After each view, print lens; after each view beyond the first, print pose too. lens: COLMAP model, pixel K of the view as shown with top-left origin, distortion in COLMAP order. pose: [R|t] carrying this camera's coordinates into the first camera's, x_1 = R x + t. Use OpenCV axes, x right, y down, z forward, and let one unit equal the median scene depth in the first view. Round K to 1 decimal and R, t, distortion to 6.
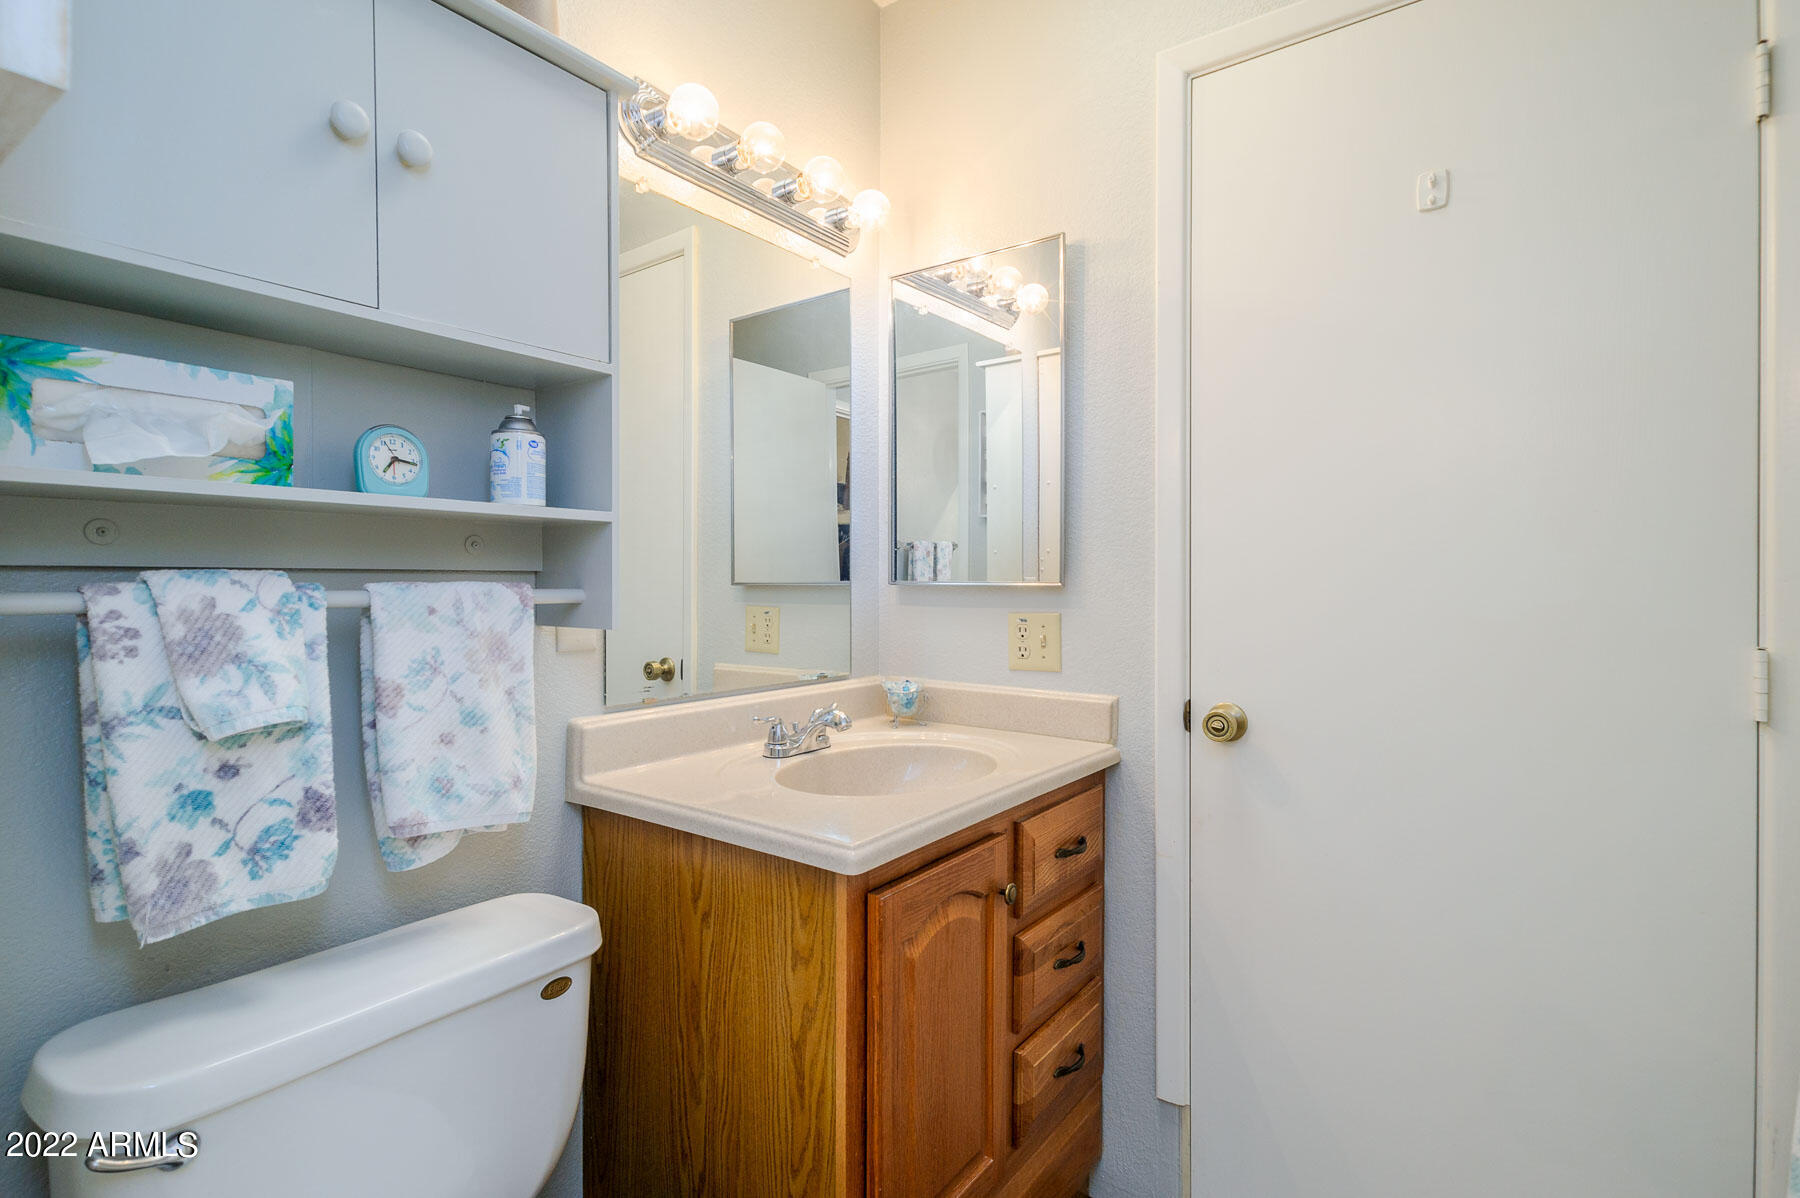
lens RADIAL K [[865.5, 0, 899.1], [0, 865.5, 594.3], [0, 0, 1]] dist [0.007221, 0.001045]
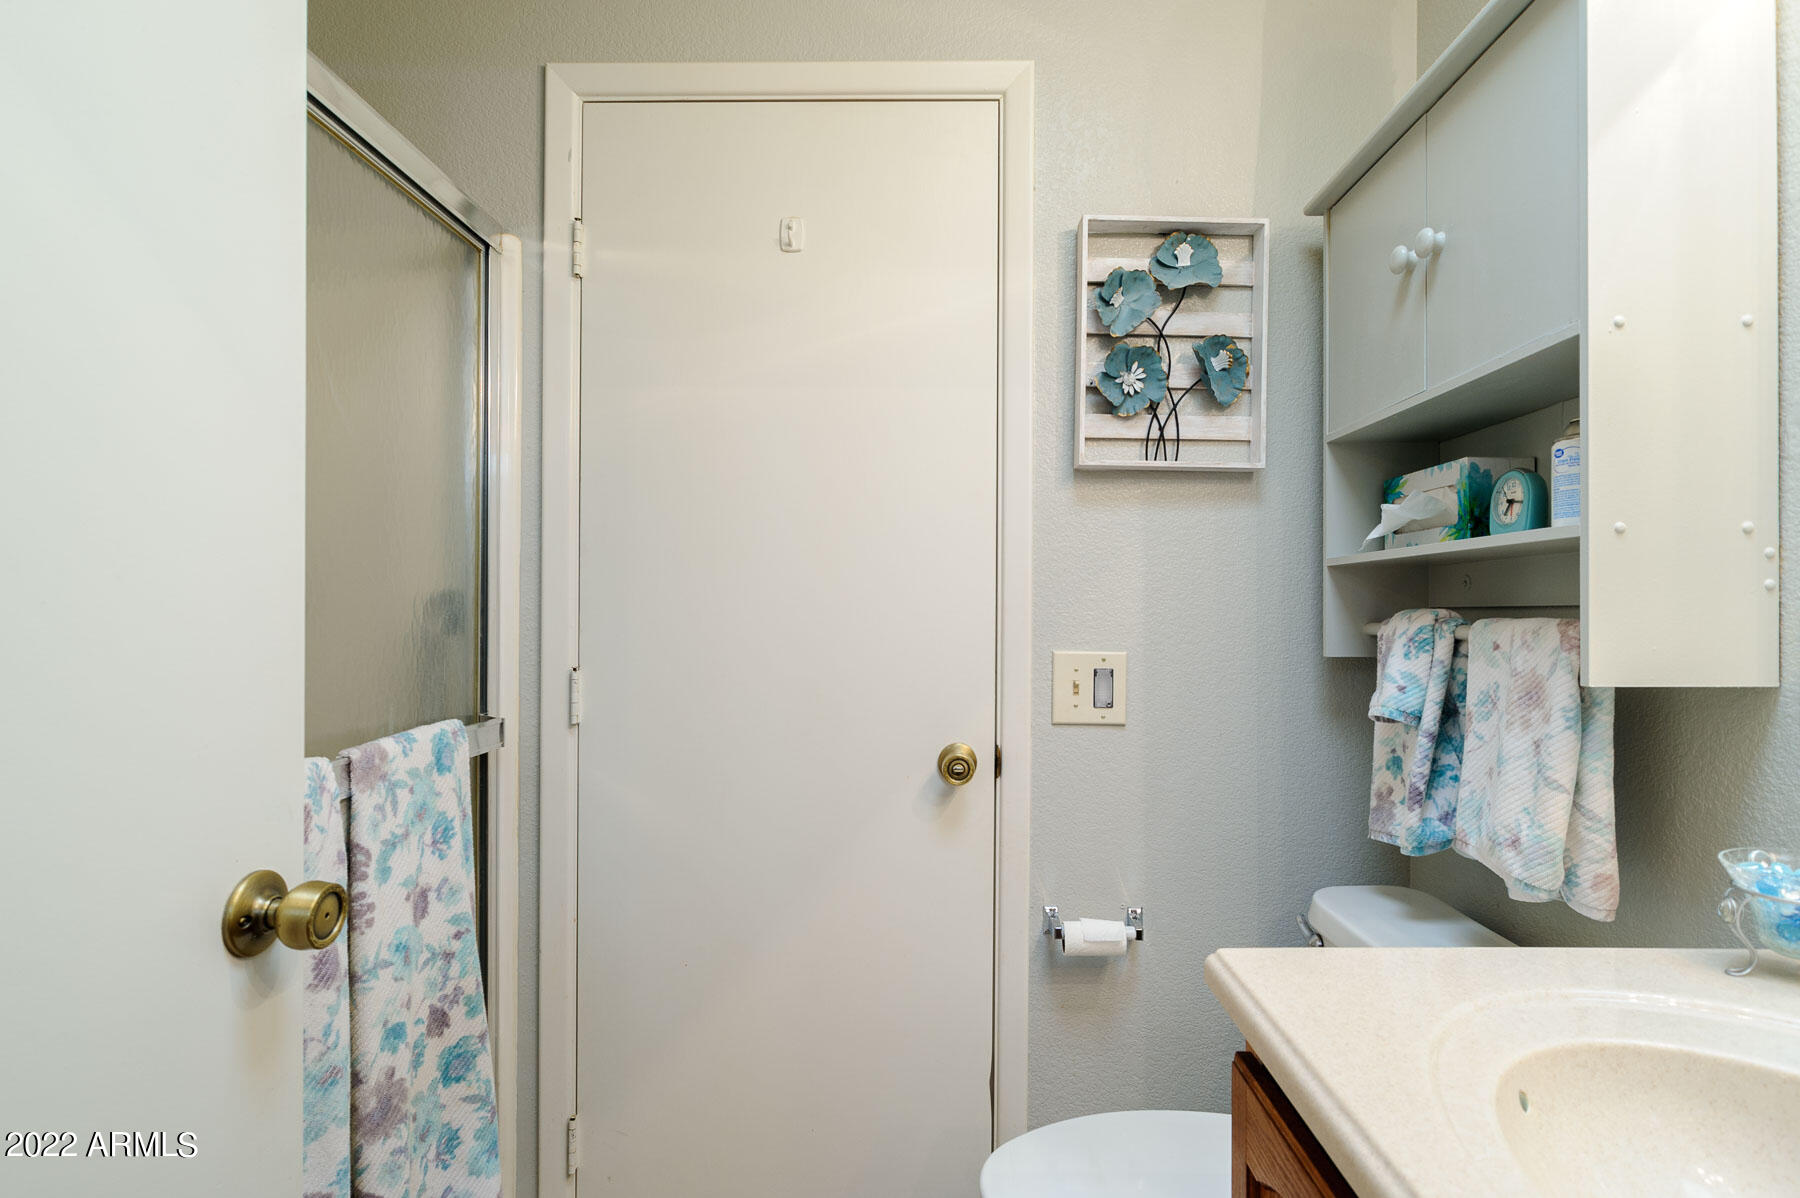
lens RADIAL K [[939.1, 0, 902.7], [0, 939.1, 606.3], [0, 0, 1]] dist [-0.005537, 0.002035]
pose [[-0.825782, -0.009367, -0.563911, 0.664488], [-0.015757, 0.999855, 0.006465, -0.024441], [0.563769, 0.014224, -0.825810, 1.517675]]
